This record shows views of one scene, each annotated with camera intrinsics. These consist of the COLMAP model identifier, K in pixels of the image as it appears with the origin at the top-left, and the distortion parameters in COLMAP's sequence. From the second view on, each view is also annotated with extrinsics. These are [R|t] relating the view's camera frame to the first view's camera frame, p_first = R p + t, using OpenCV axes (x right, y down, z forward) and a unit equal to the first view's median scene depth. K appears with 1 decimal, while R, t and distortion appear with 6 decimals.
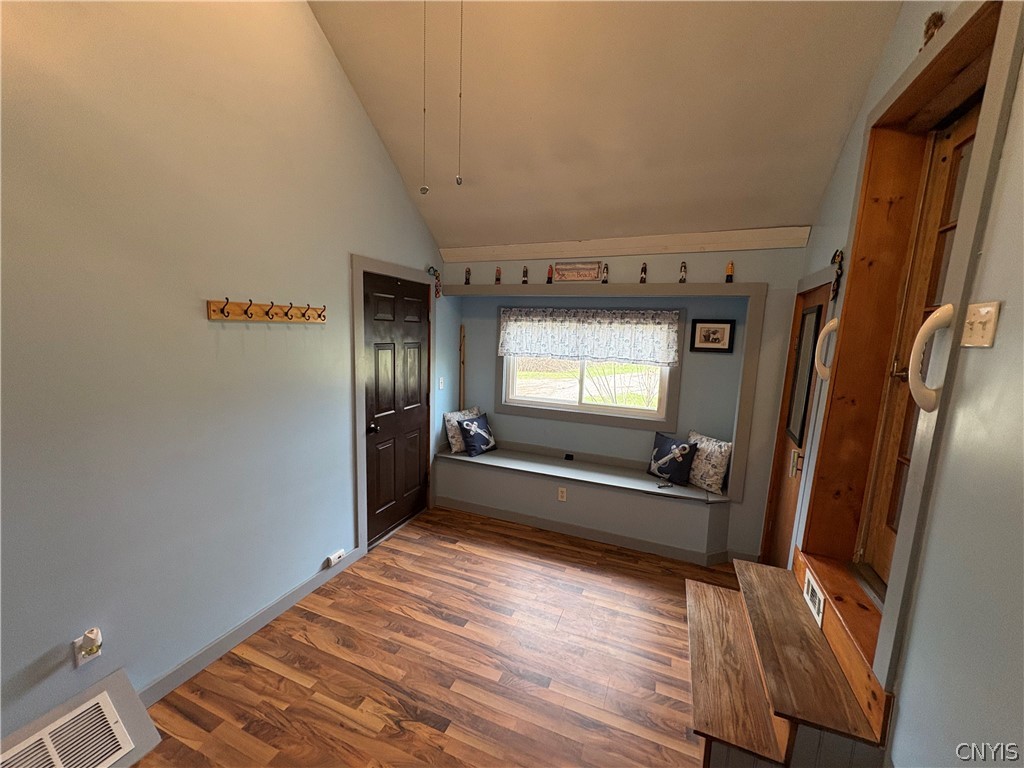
lens RADIAL K [[408.2, 0, 512.0], [0, 408.2, 384.0], [0, 0, 1]] dist [0.001378, 0.000368]
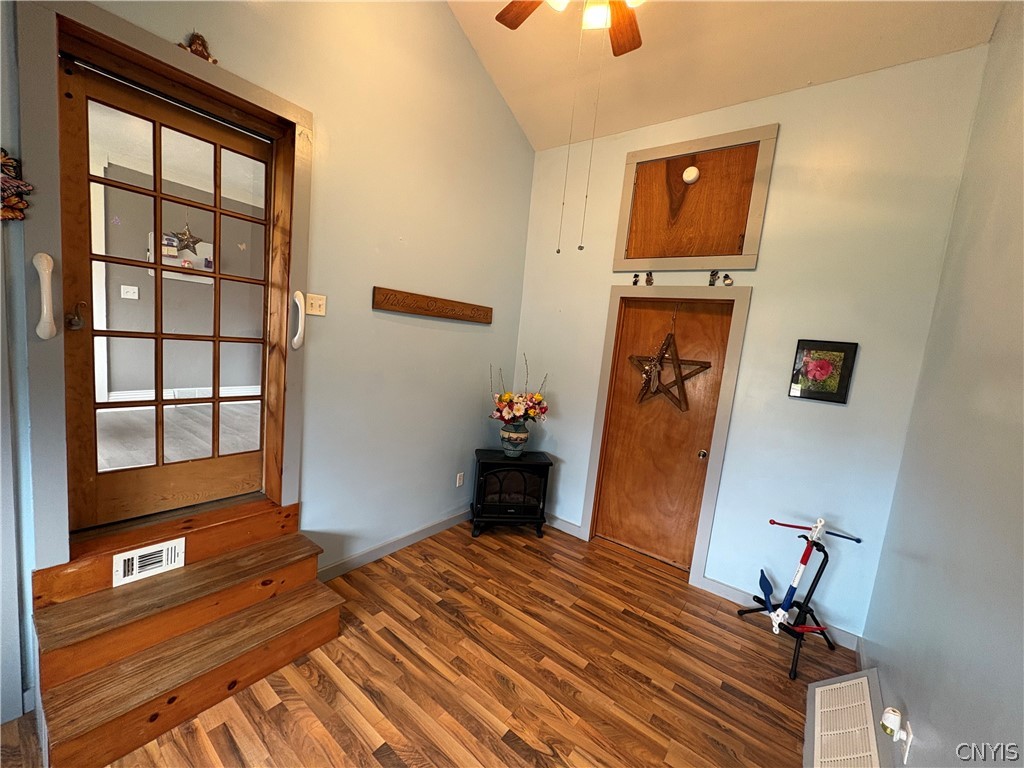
lens RADIAL K [[408.2, 0, 512.0], [0, 408.2, 384.0], [0, 0, 1]] dist [0.001378, 0.000368]
pose [[-0.955357, -0.158566, 0.249298, -0.152505], [-0.095900, 0.964520, 0.245976, -0.122734], [-0.279456, 0.211087, -0.936668, 0.933786]]
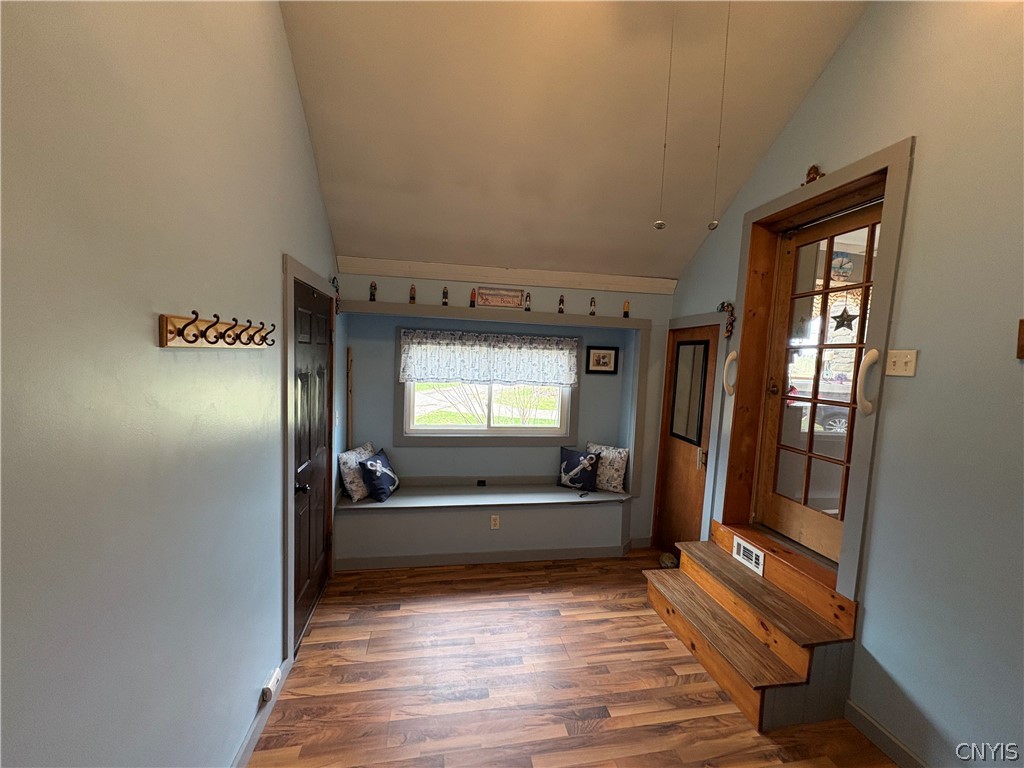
lens RADIAL K [[408.2, 0, 512.0], [0, 408.2, 384.0], [0, 0, 1]] dist [0.001378, 0.000368]
pose [[0.842103, -0.036712, 0.538066, -0.373835], [0.058616, 0.998001, -0.023644, -0.036347], [-0.536122, 0.051450, 0.842571, 0.144718]]
